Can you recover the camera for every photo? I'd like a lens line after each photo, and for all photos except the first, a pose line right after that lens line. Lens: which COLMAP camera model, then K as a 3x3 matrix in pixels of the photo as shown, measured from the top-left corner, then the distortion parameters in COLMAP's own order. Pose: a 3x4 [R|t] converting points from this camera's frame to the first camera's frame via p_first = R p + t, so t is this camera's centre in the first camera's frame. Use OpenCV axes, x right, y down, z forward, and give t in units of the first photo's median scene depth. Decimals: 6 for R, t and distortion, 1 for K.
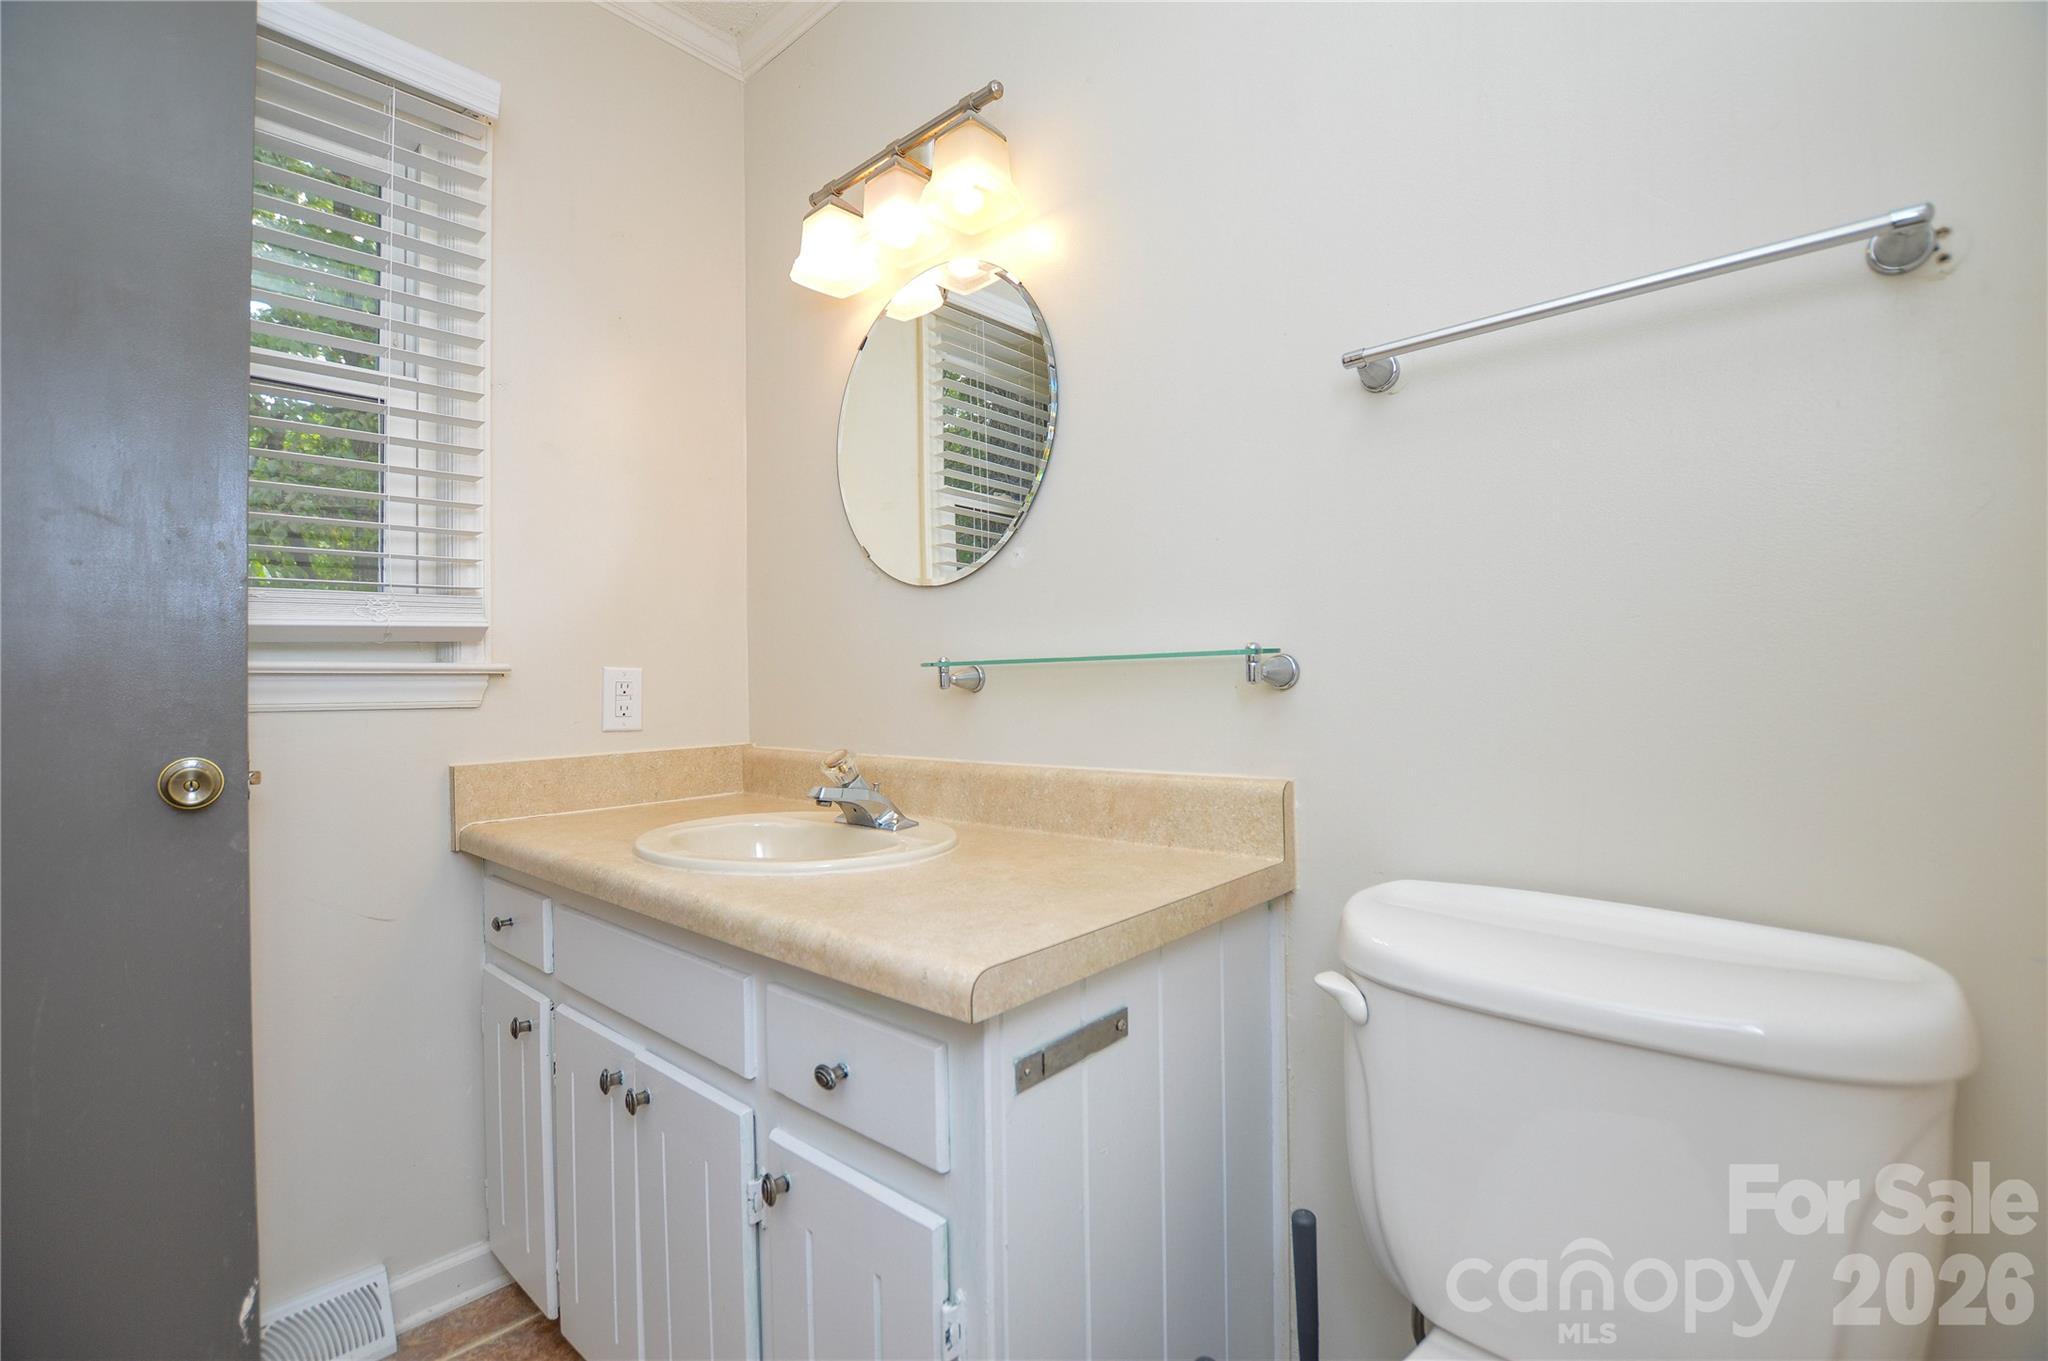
lens RADIAL K [[932.1, 0, 1024.0], [0, 932.1, 680.5], [0, 0, 1]] dist [-0.001436, -0.000111]
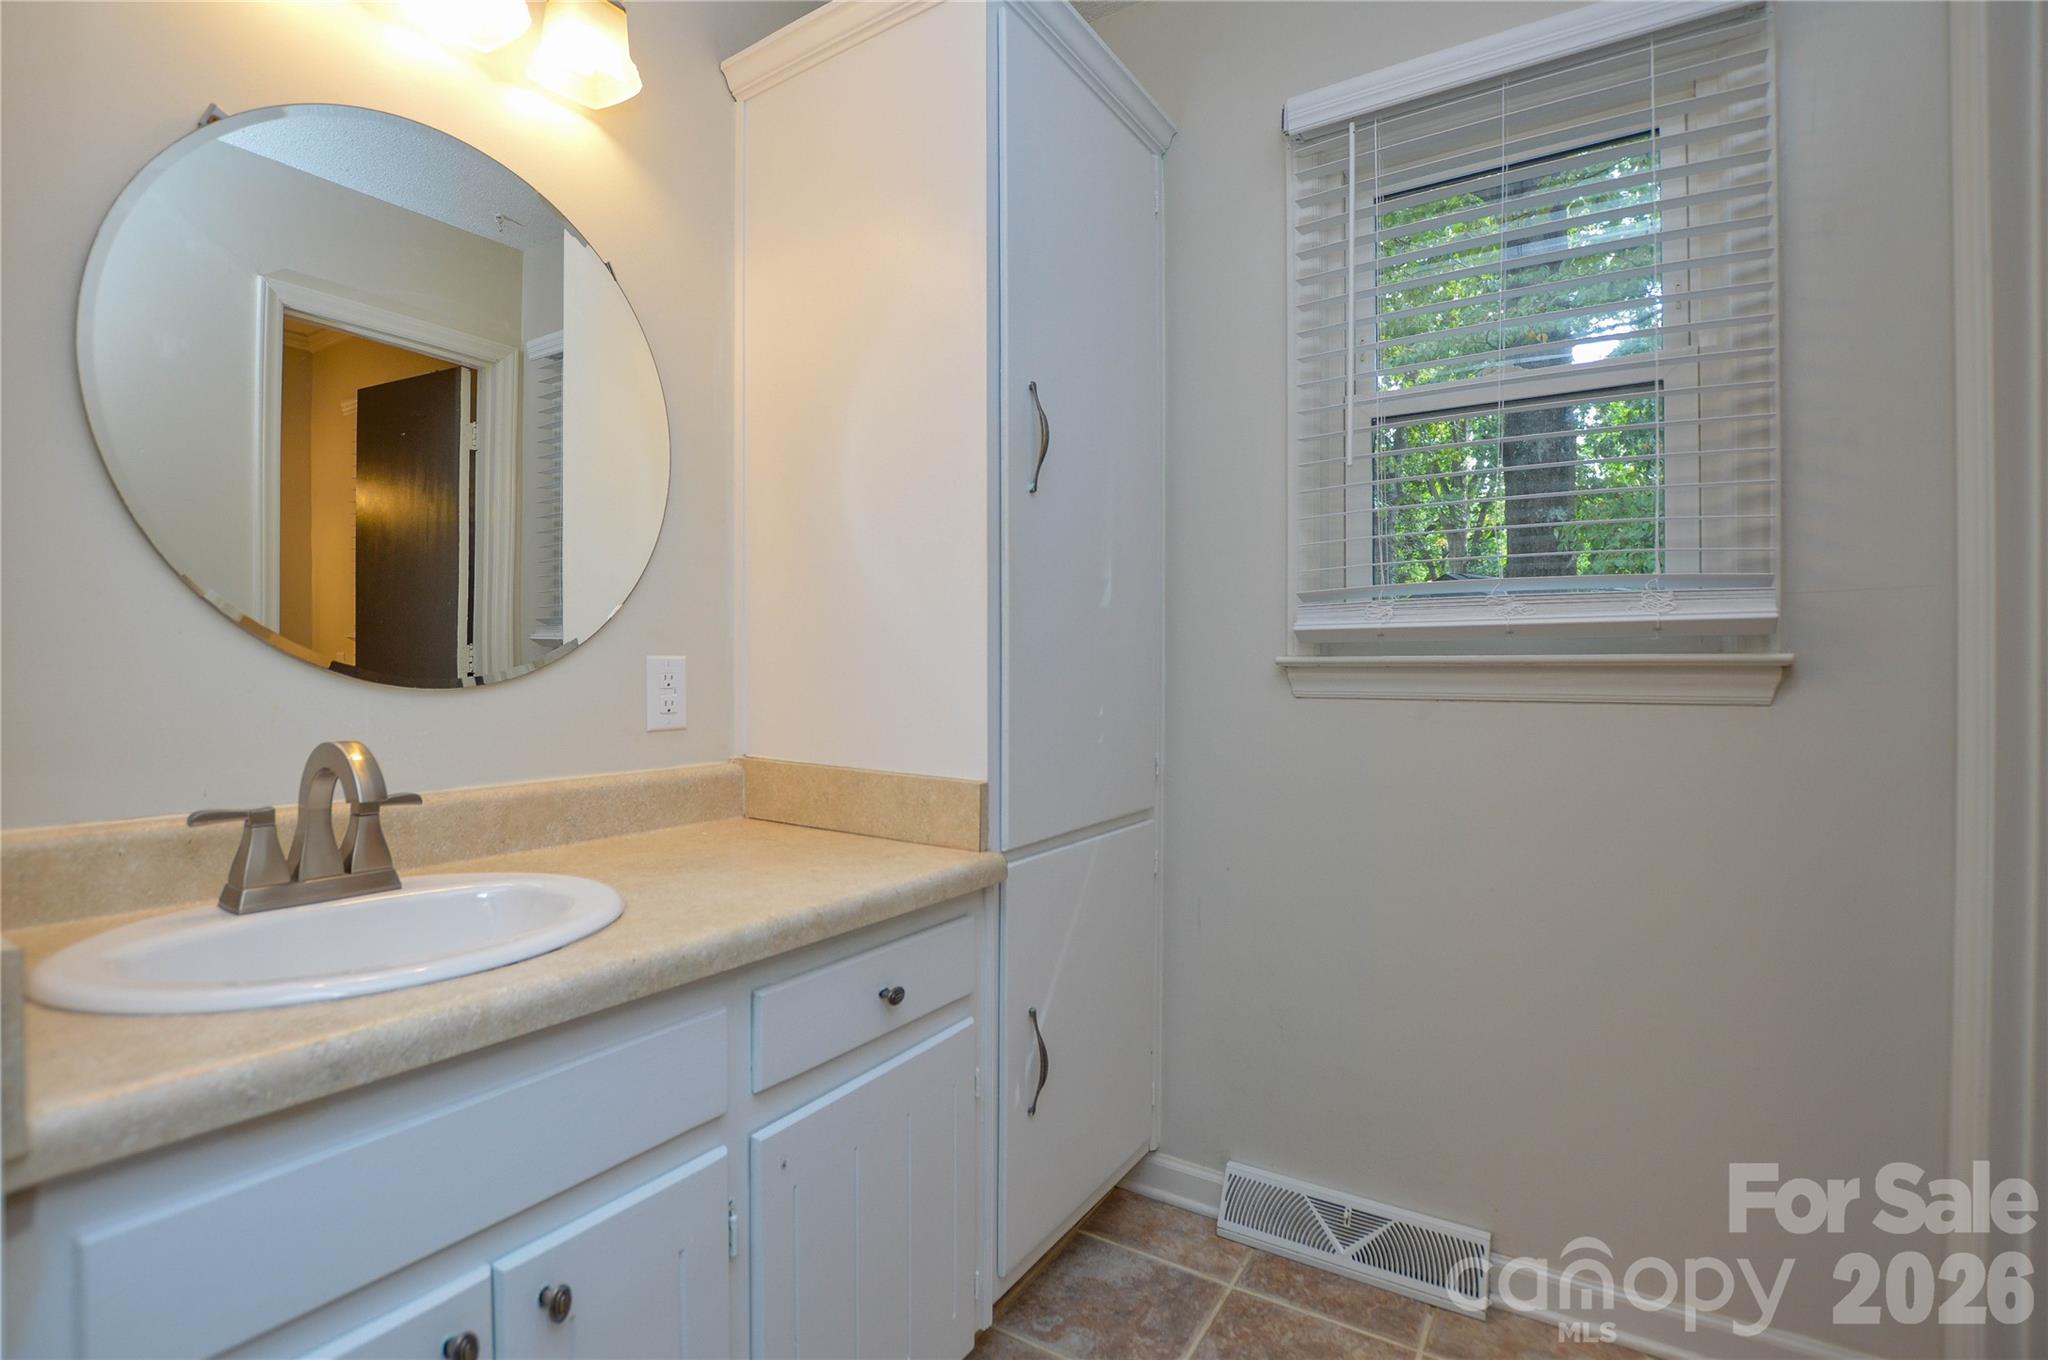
lens RADIAL K [[975.1, 0, 982.2], [0, 975.1, 680.1], [0, 0, 1]] dist [-0.001761, -0.000474]
pose [[-0.142594, 0.007691, 0.989751, -1.359506], [-0.012425, 0.999877, -0.009560, -0.016278], [-0.989703, -0.013660, -0.142480, 0.868091]]
